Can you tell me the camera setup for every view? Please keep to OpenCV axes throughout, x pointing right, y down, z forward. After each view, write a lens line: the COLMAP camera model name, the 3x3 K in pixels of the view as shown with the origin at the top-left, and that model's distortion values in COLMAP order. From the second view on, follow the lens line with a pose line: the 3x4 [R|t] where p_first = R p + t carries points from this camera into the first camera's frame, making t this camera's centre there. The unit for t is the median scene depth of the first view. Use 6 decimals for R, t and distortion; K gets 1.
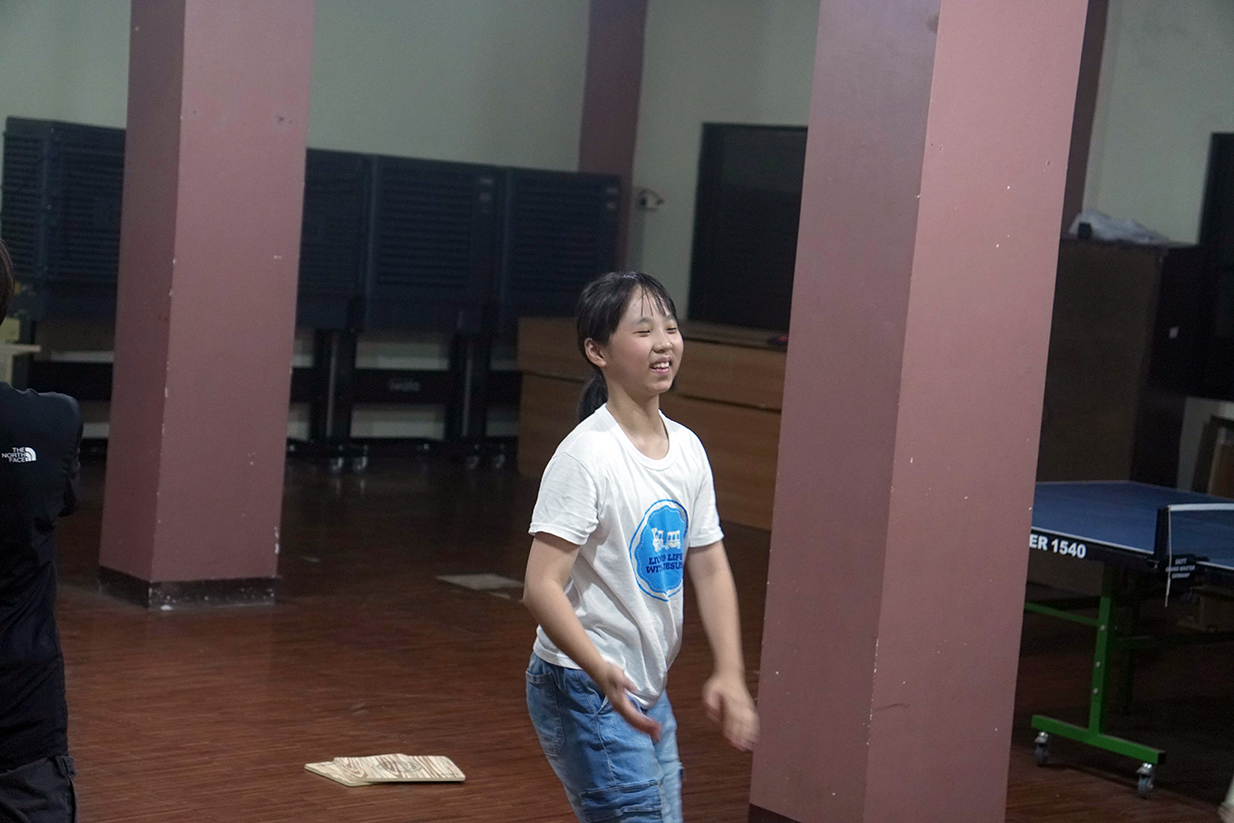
lens RADIAL K [[2340.4, 0, 616.5], [0, 2340.4, 412.3], [0, 0, 1]] dist [0.463064, 0.155479]
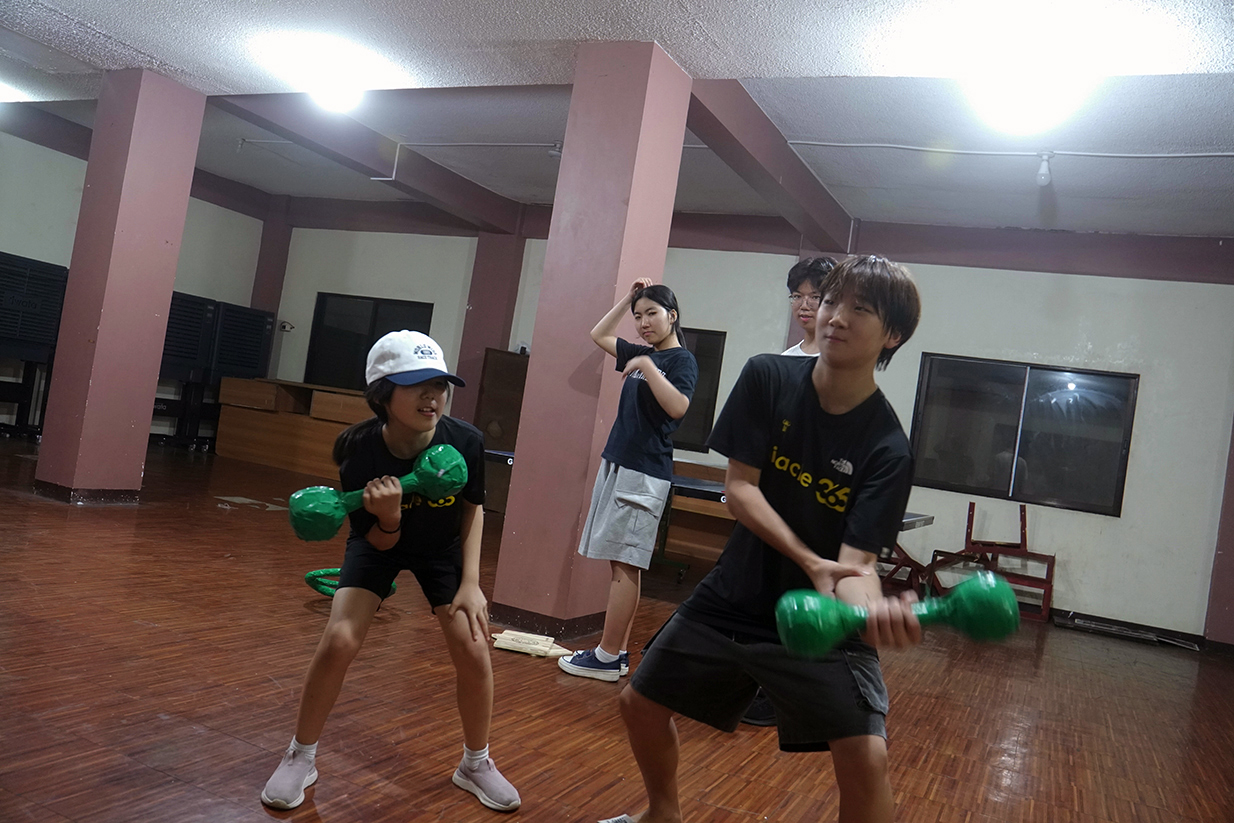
lens RADIAL K [[977.5, 0, 627.3], [0, 977.5, 409.6], [0, 0, 1]] dist [-0.116008, 0.119064]
pose [[0.897638, 0.065710, 0.435808, -0.132598], [-0.041870, 0.997065, -0.064094, 0.039524], [-0.438741, 0.039286, 0.897754, 0.175292]]
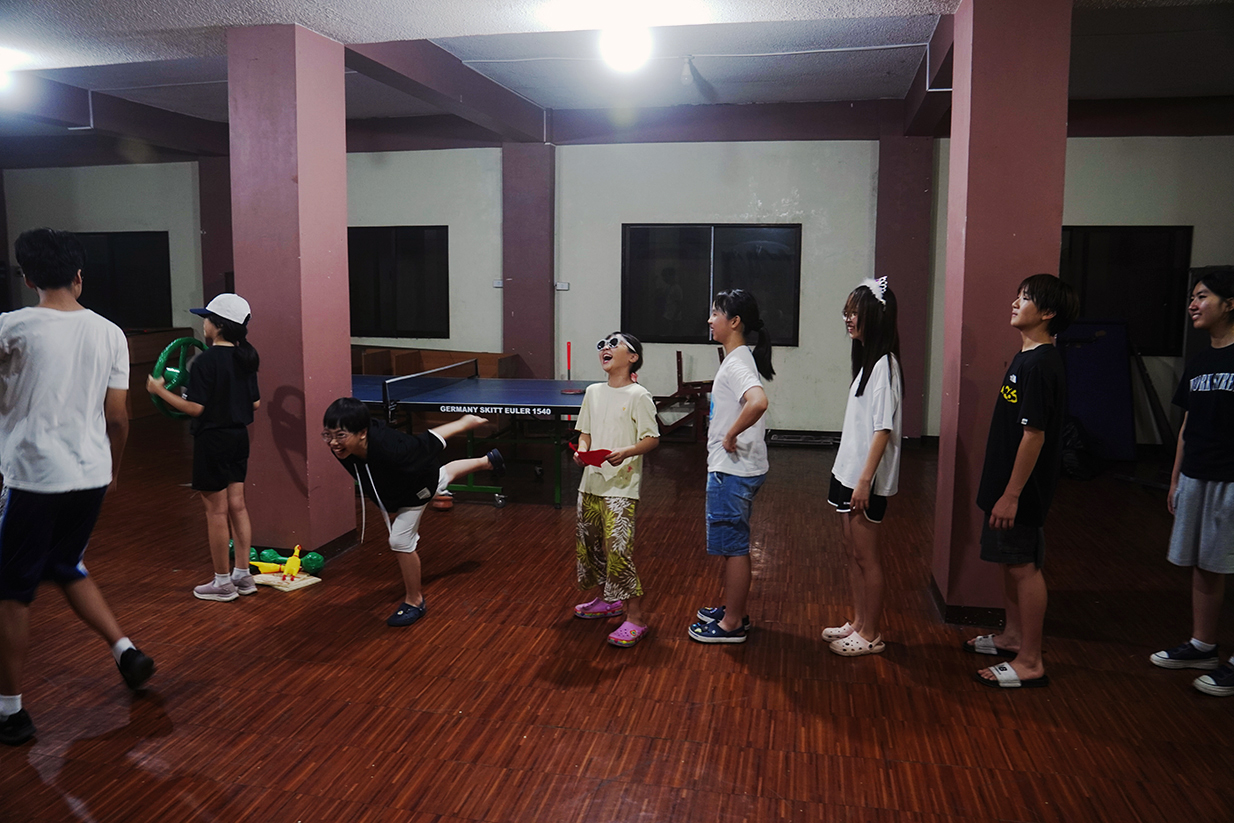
lens RADIAL K [[916.3, 0, 621.6], [0, 916.3, 408.6], [0, 0, 1]] dist [-0.140195, 0.100678]
pose [[0.774561, -0.161903, 0.611427, -0.108465], [0.108582, 0.986369, 0.123634, -0.015181], [-0.623110, -0.029372, 0.781583, 0.105185]]
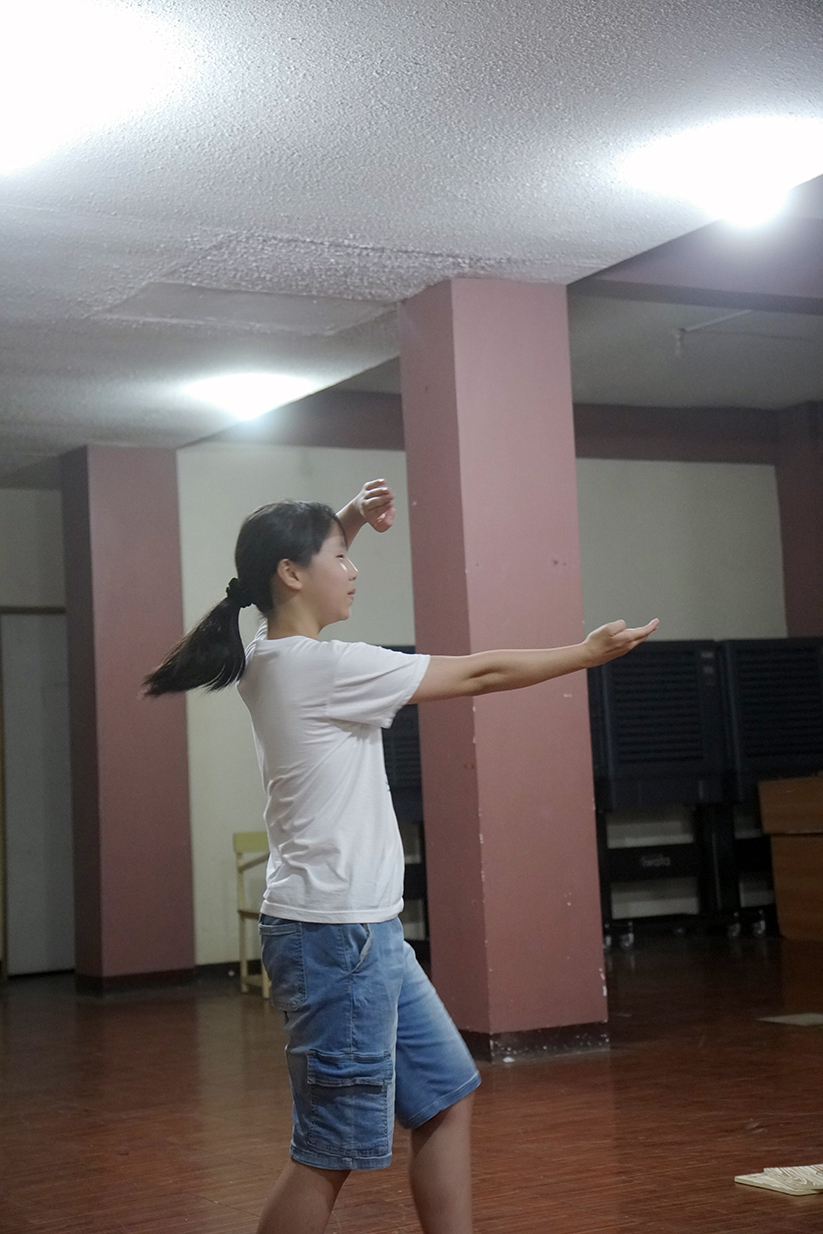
lens RADIAL K [[2070.4, 0, 407.9], [0, 2070.4, 622.0], [0, 0, 1]] dist [0.268325, 0.332836]
pose [[0.979612, -0.141138, -0.142971, -0.078057], [0.115432, 0.977881, -0.174427, 0.050040], [0.164427, 0.154367, 0.974235, 0.119791]]
